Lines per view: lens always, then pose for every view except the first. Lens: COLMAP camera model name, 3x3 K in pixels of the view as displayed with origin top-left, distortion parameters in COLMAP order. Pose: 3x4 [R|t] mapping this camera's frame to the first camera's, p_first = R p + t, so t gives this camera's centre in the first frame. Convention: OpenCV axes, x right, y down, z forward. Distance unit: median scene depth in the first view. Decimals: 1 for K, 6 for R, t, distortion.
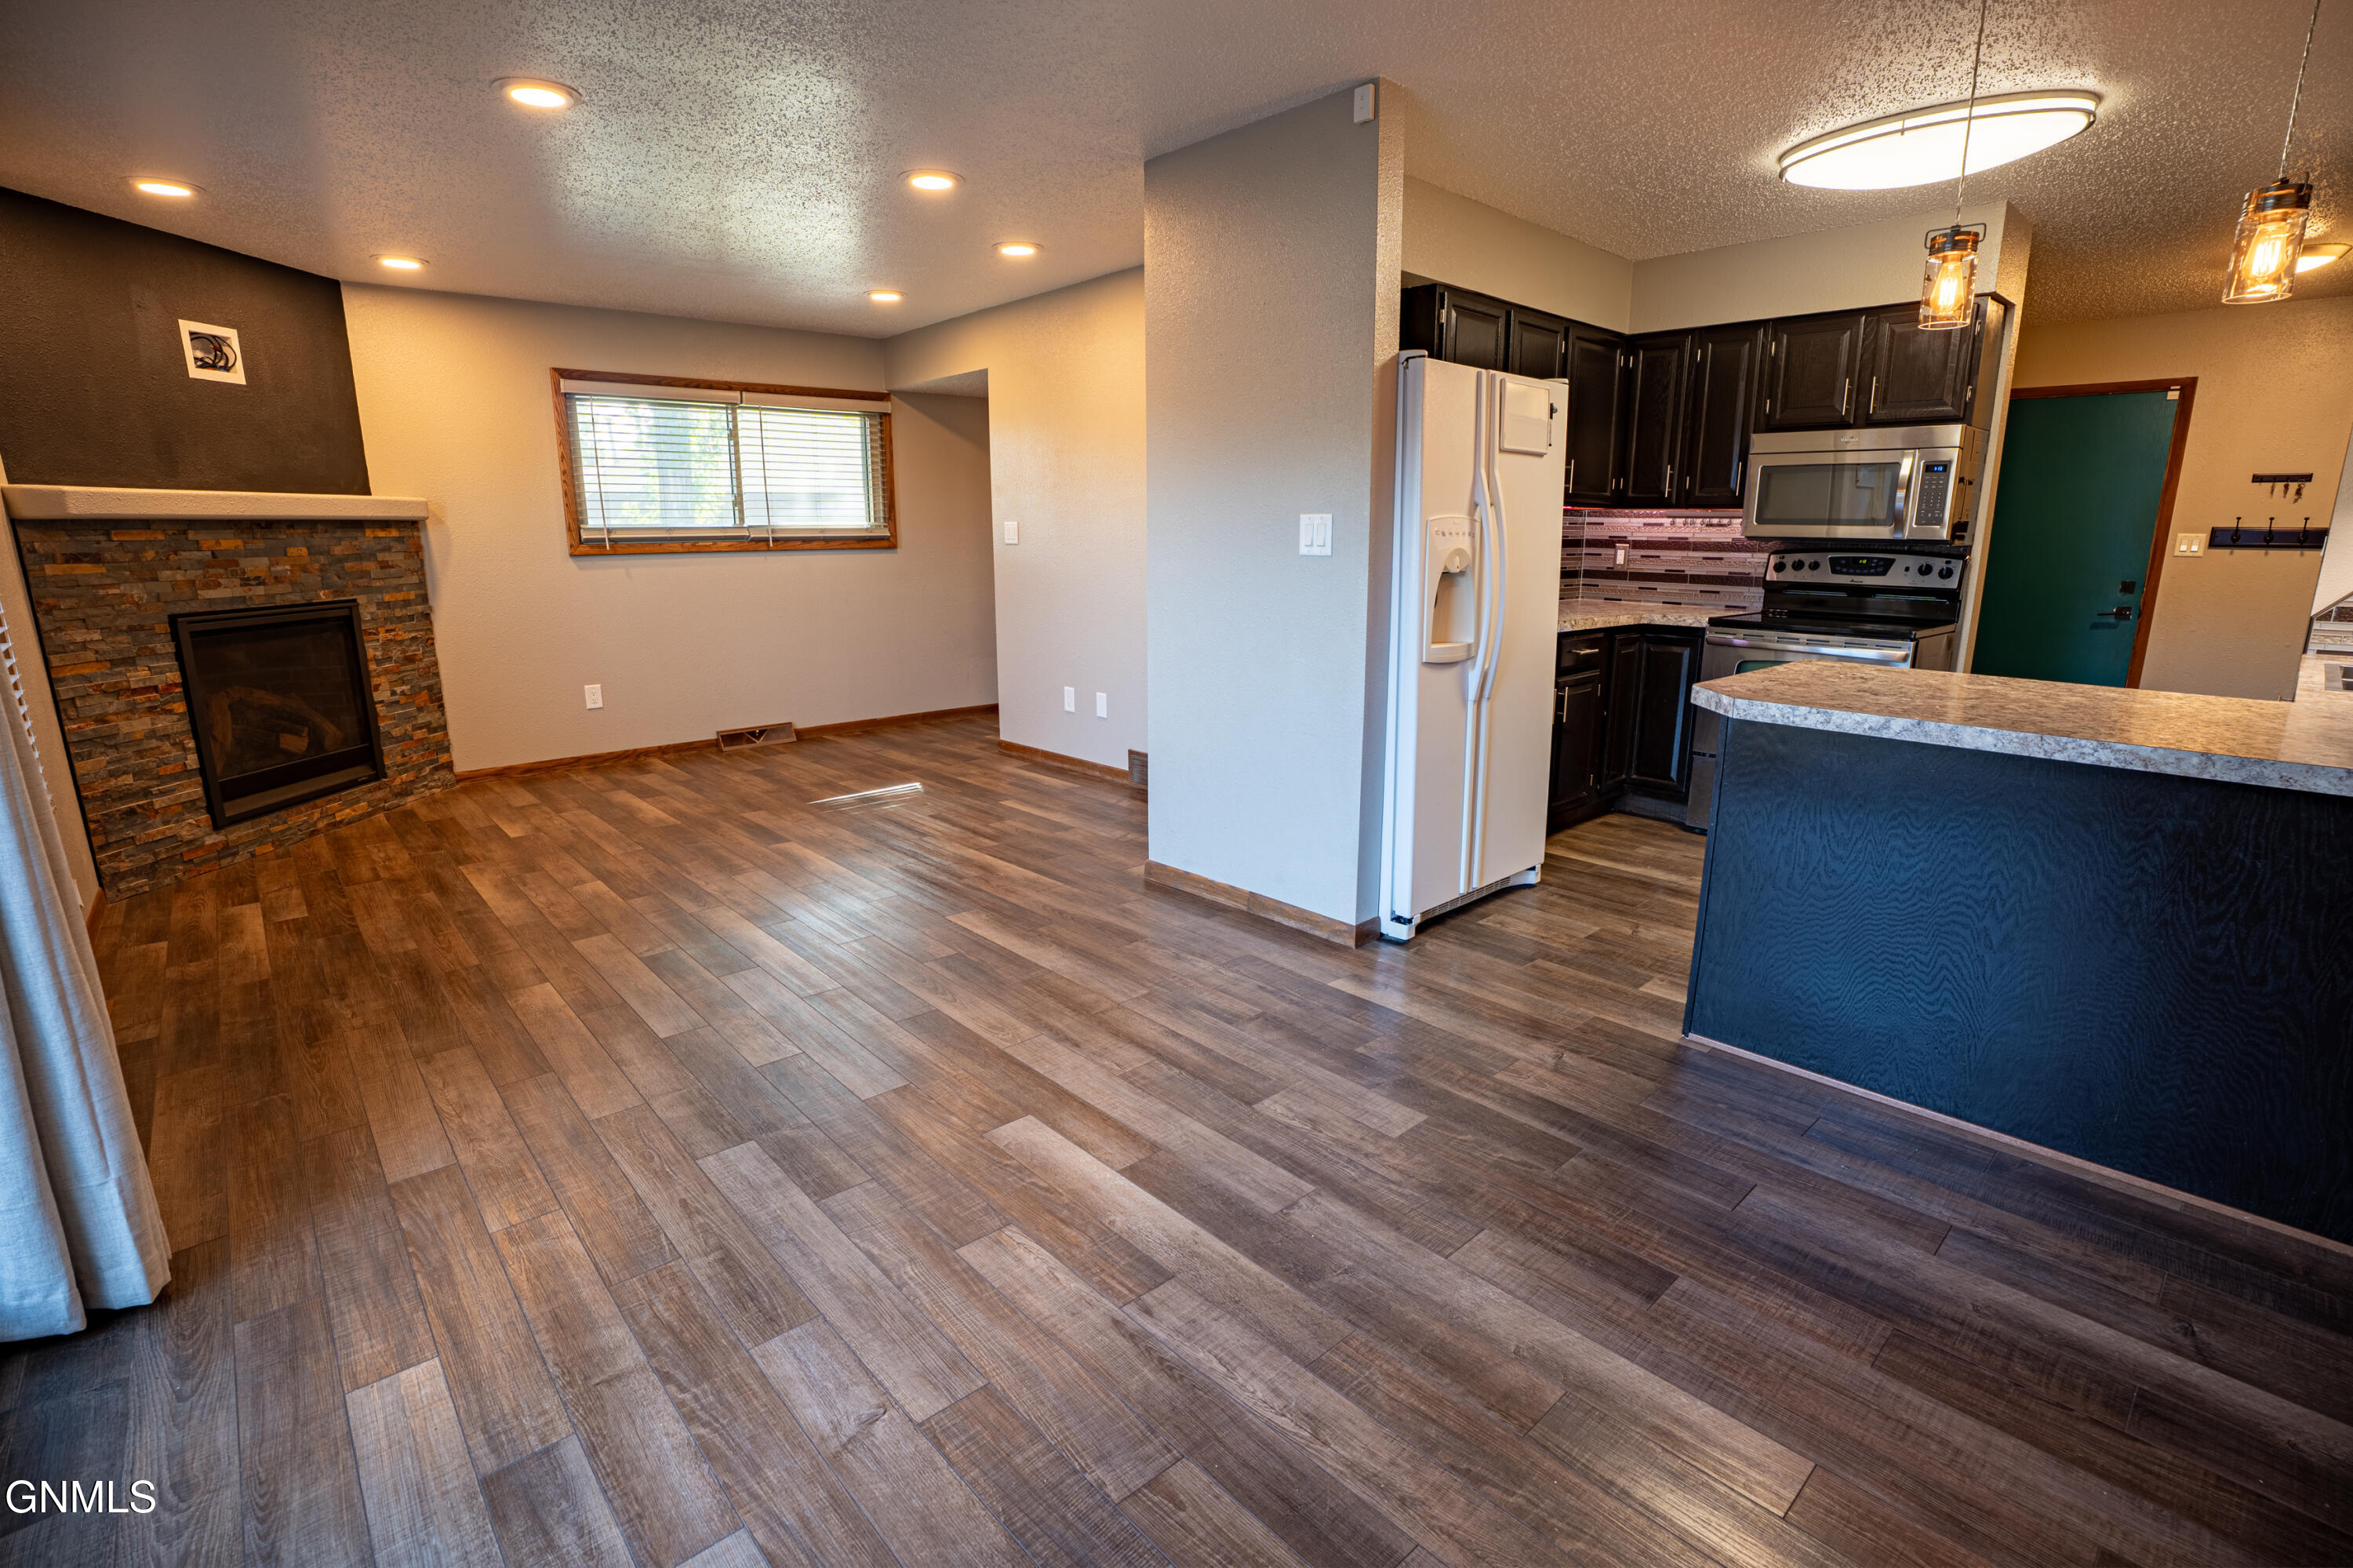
lens RADIAL K [[1078.3, 0, 1175.5], [0, 1078.3, 796.0], [0, 0, 1]] dist [-0.062848, 0.016227]
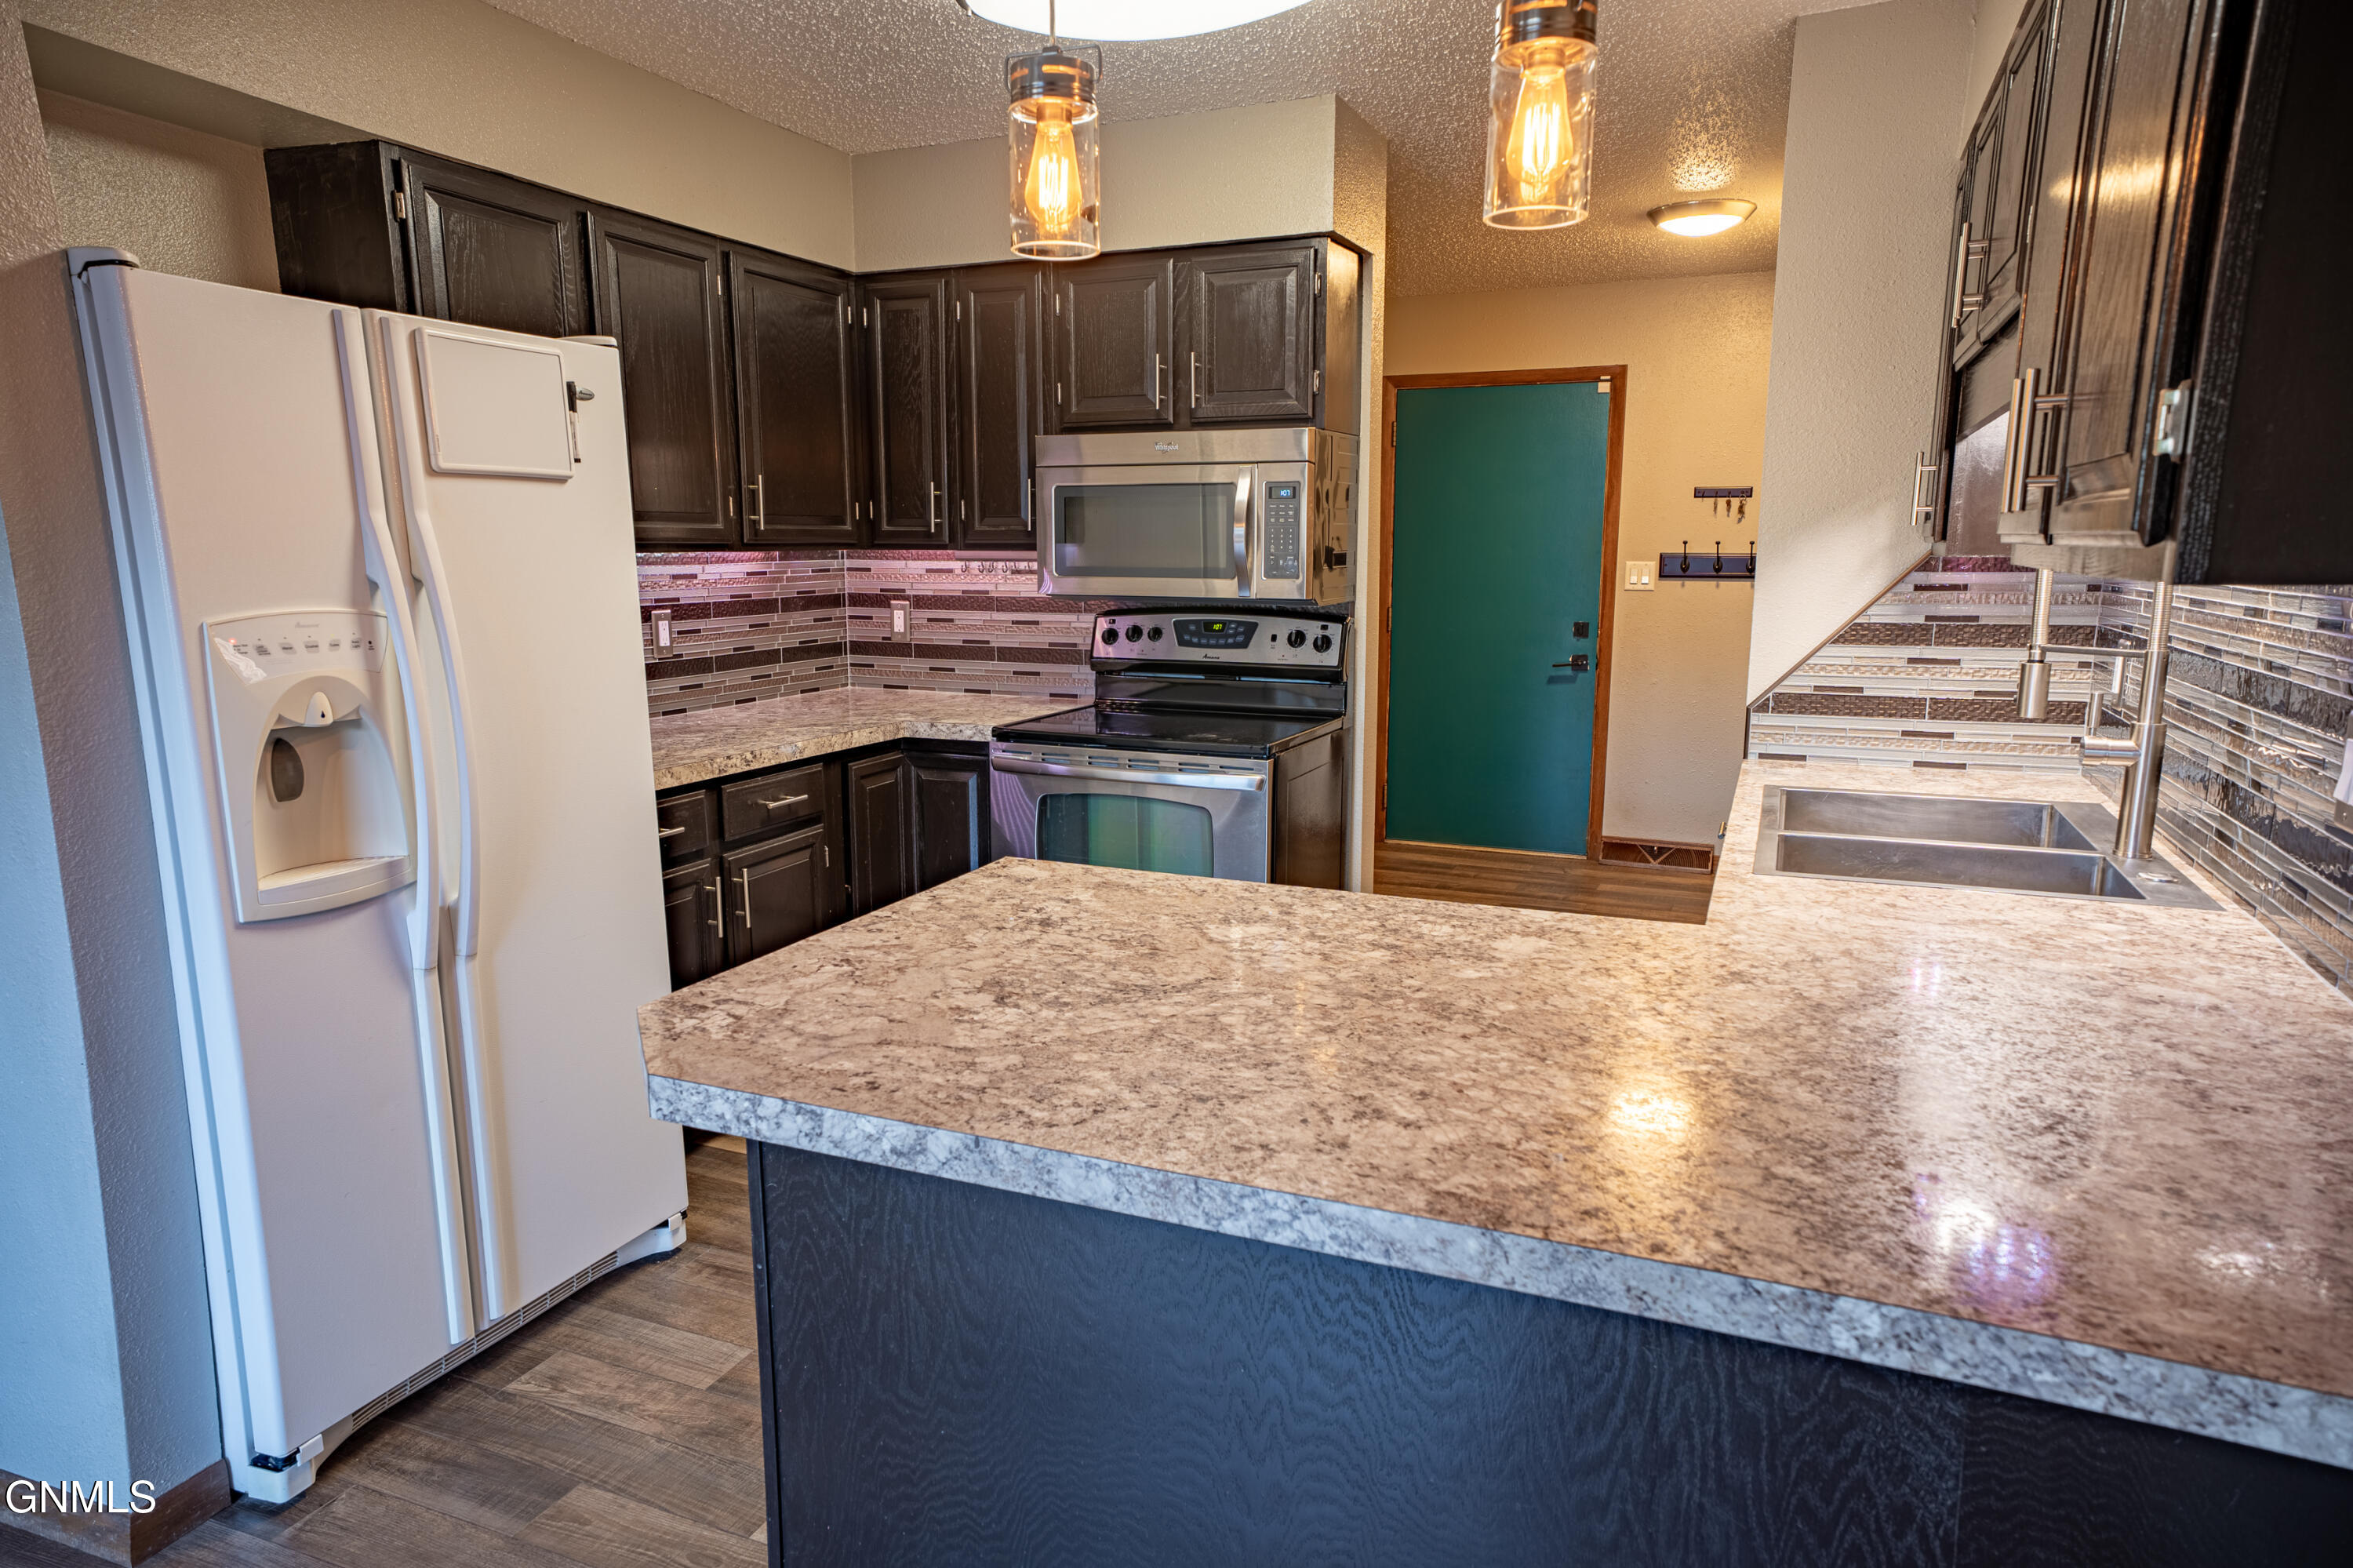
lens RADIAL K [[1417.5, 0, 1157.7], [0, 1417.5, 802.8], [0, 0, 1]] dist [0.002700, 0.022350]
pose [[0.915966, -0.073729, 0.394424, 0.255348], [0.095621, 0.994763, -0.036110, -0.083016], [-0.389696, 0.070791, 0.918219, 0.193308]]
